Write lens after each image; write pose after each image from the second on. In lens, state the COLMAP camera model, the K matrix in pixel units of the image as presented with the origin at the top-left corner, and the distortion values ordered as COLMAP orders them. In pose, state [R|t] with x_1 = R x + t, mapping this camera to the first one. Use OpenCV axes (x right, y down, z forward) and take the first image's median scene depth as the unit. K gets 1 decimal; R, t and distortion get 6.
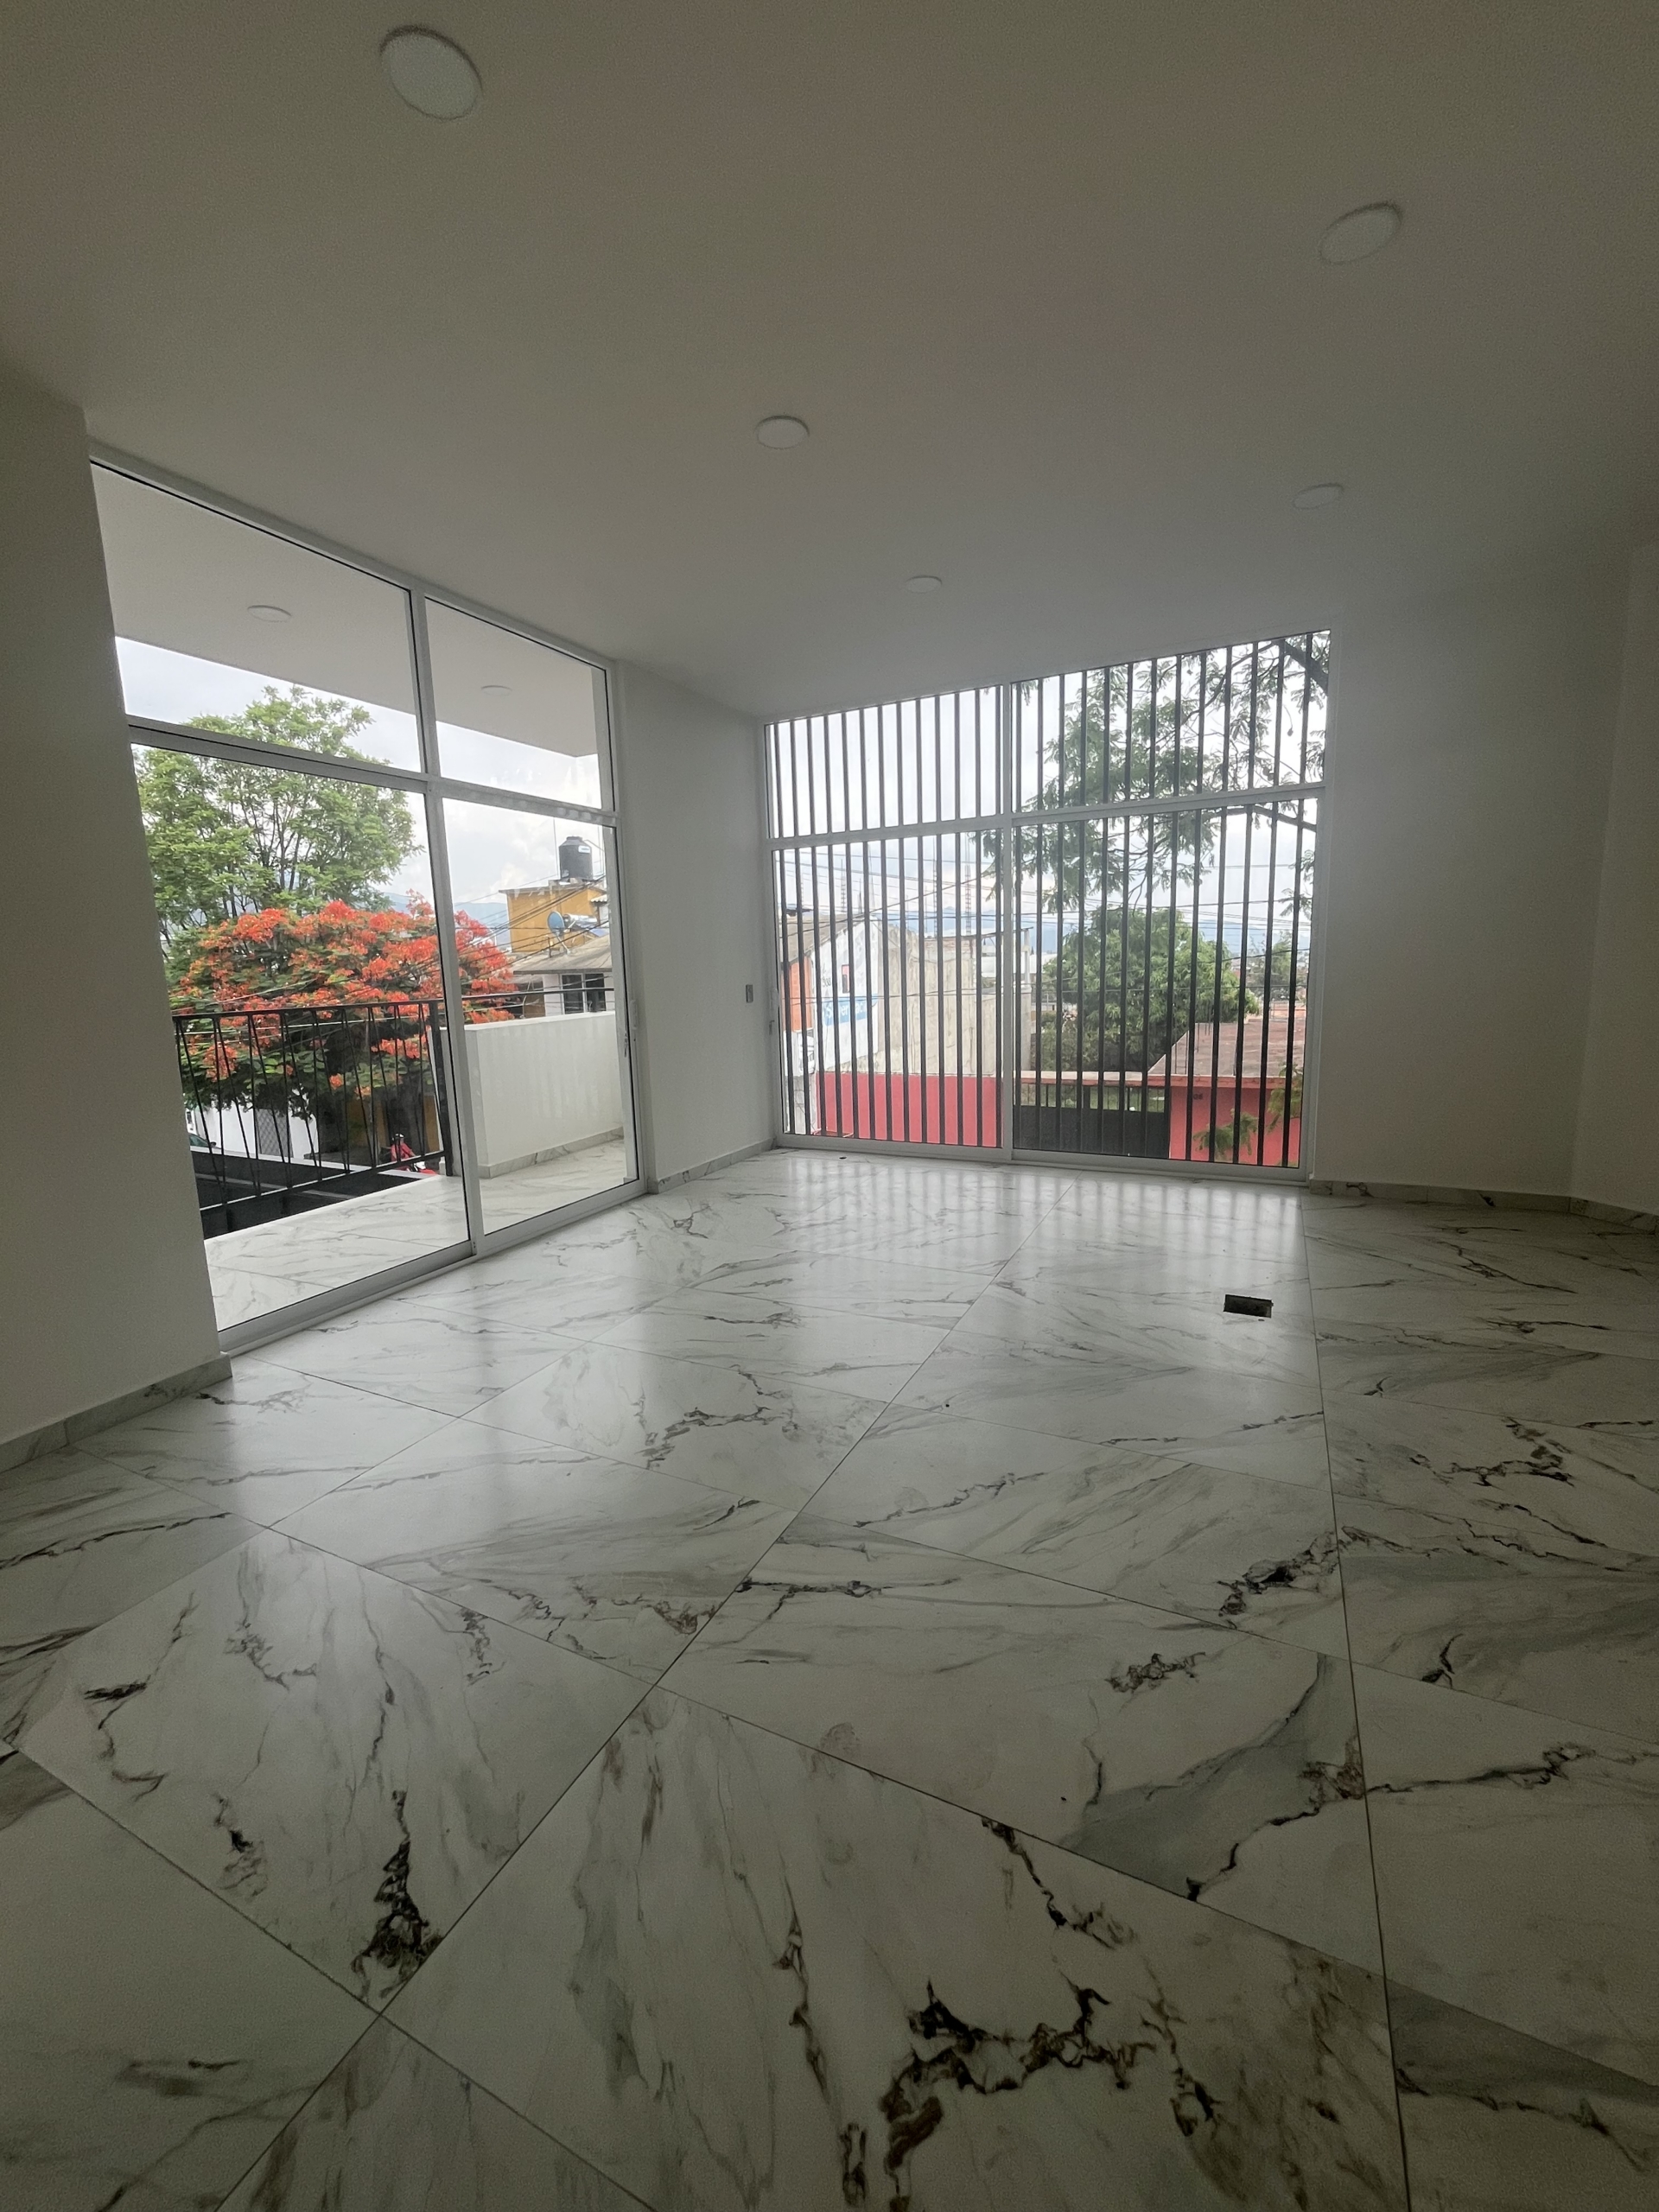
lens RADIAL K [[888.0, 0, 829.5], [0, 888.0, 1106.0], [0, 0, 1]] dist [-0.004223, -0.000315]
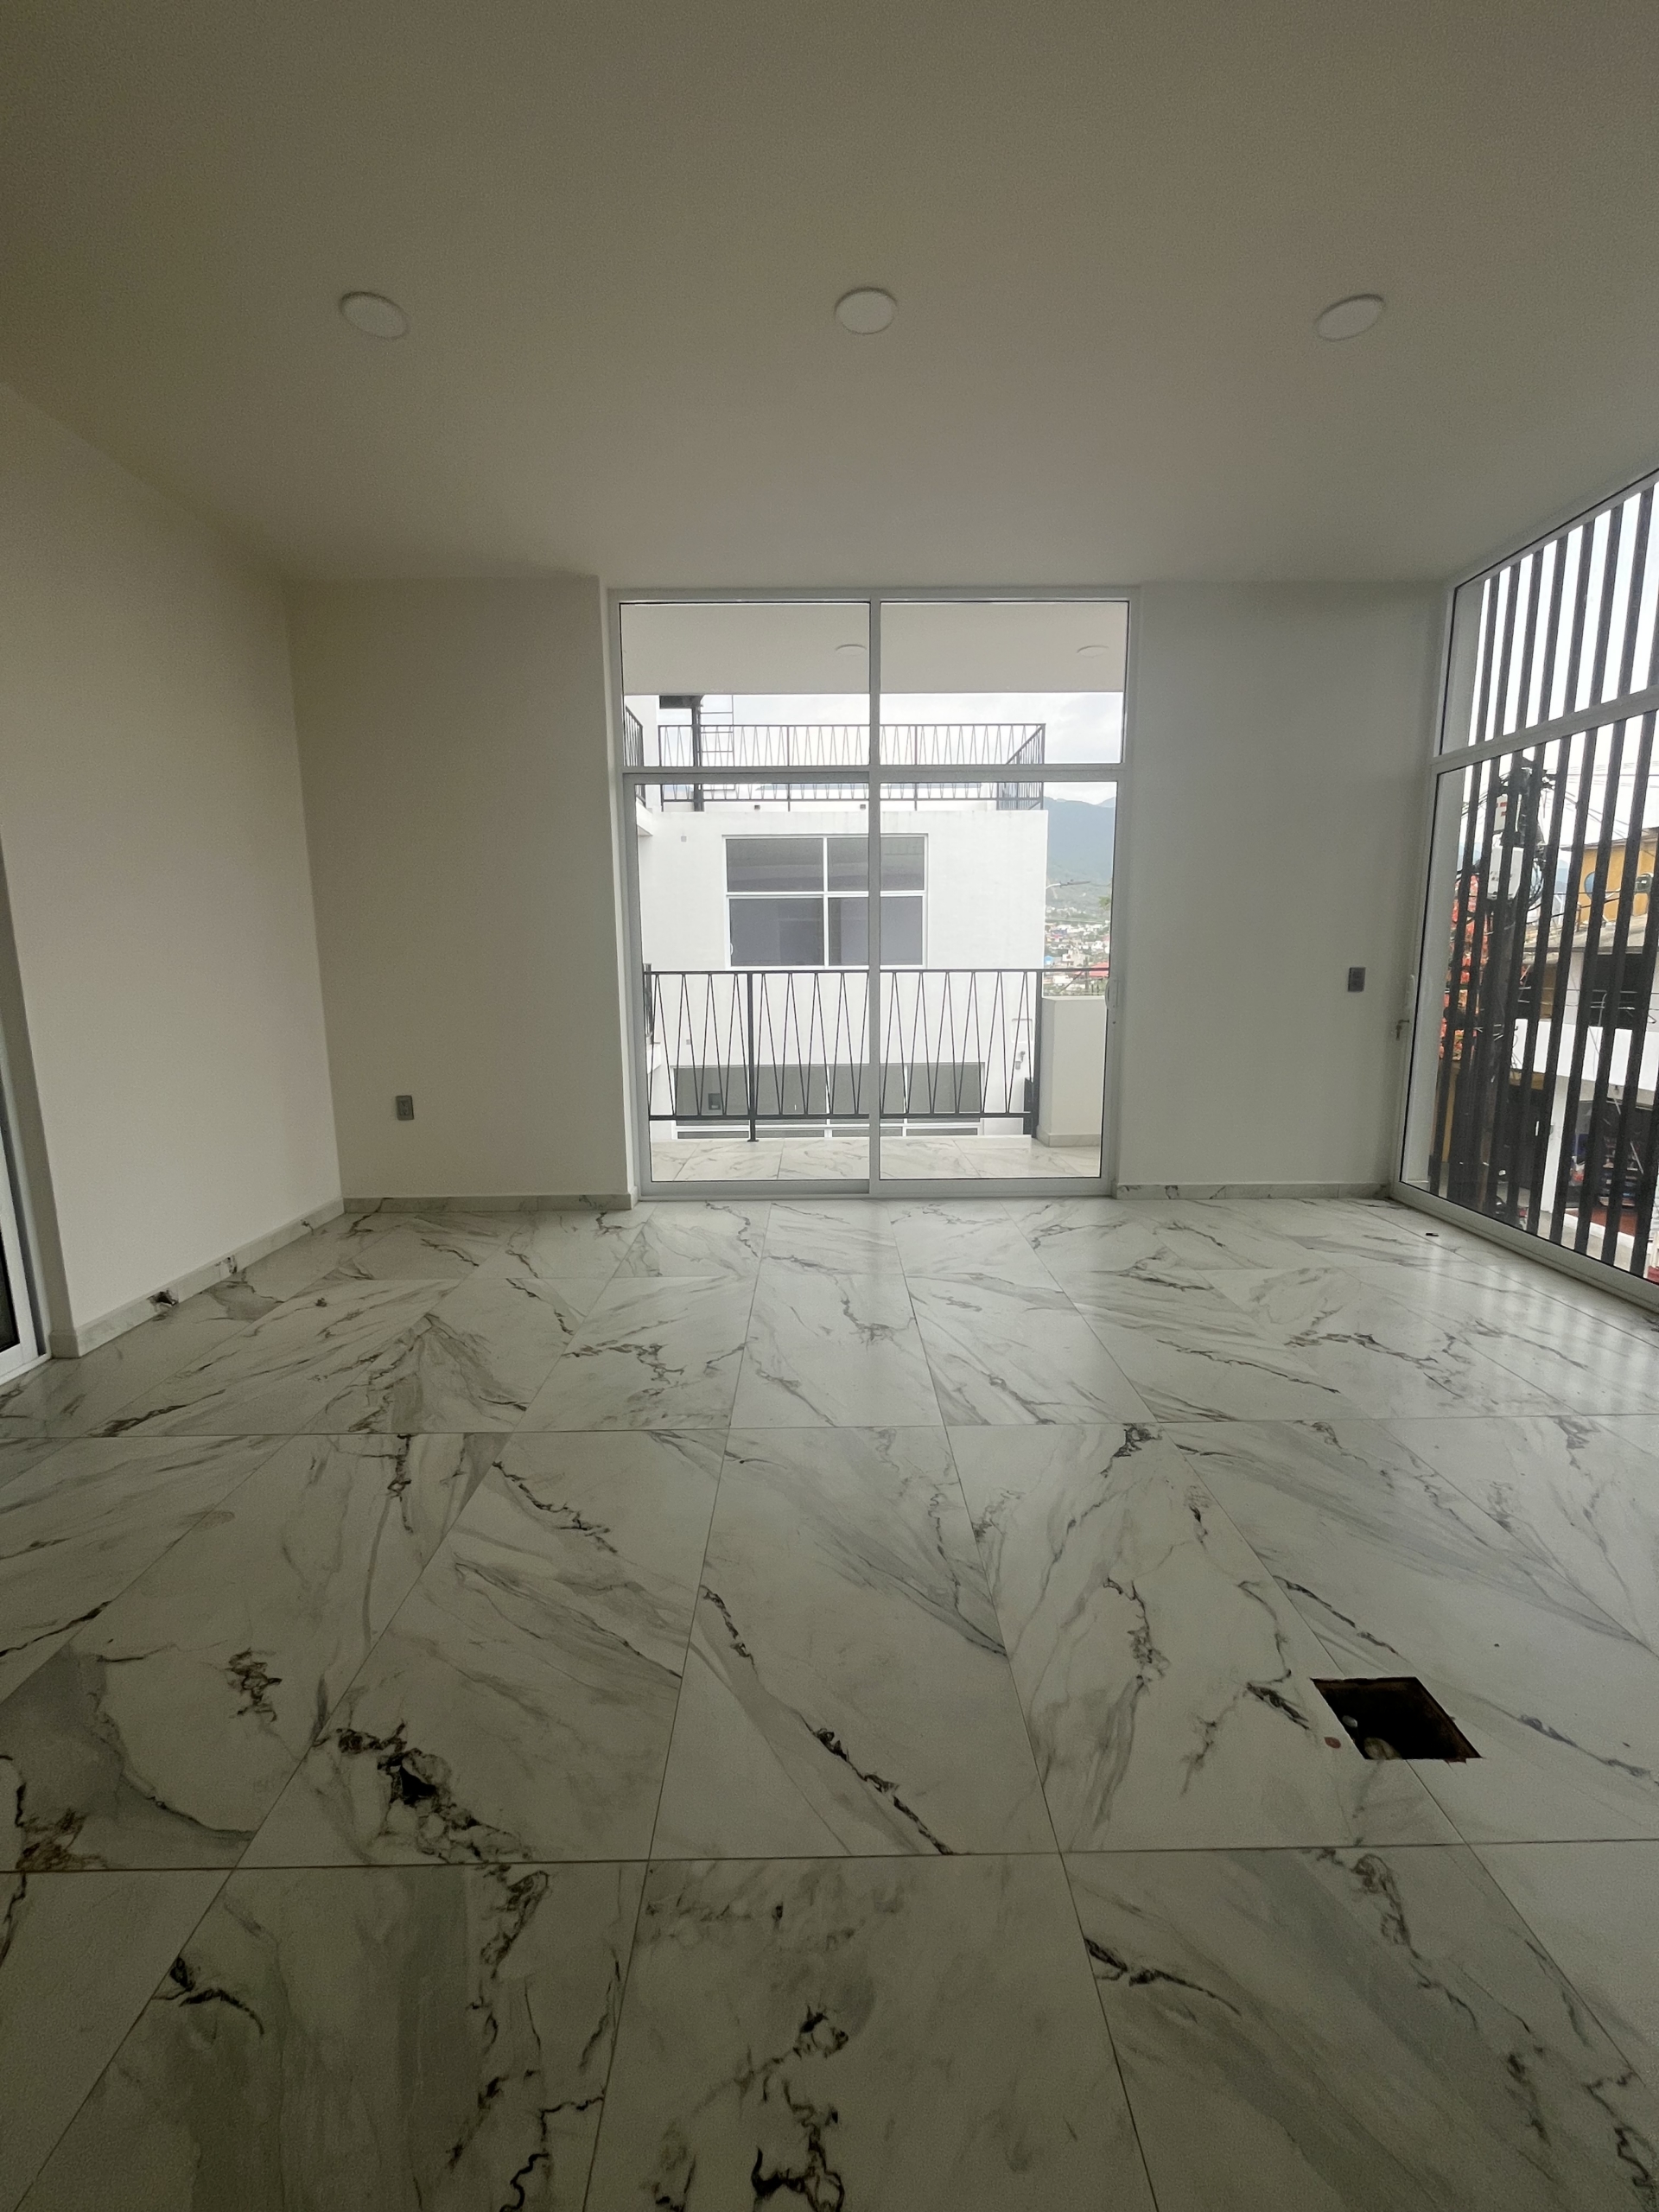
lens RADIAL K [[888.0, 0, 829.5], [0, 888.0, 1106.0], [0, 0, 1]] dist [-0.004223, -0.000315]
pose [[0.456904, 0.178478, -0.871426, 1.119513], [-0.152729, 0.980856, 0.120812, -0.143686], [0.876306, 0.077892, 0.475416, 0.855368]]
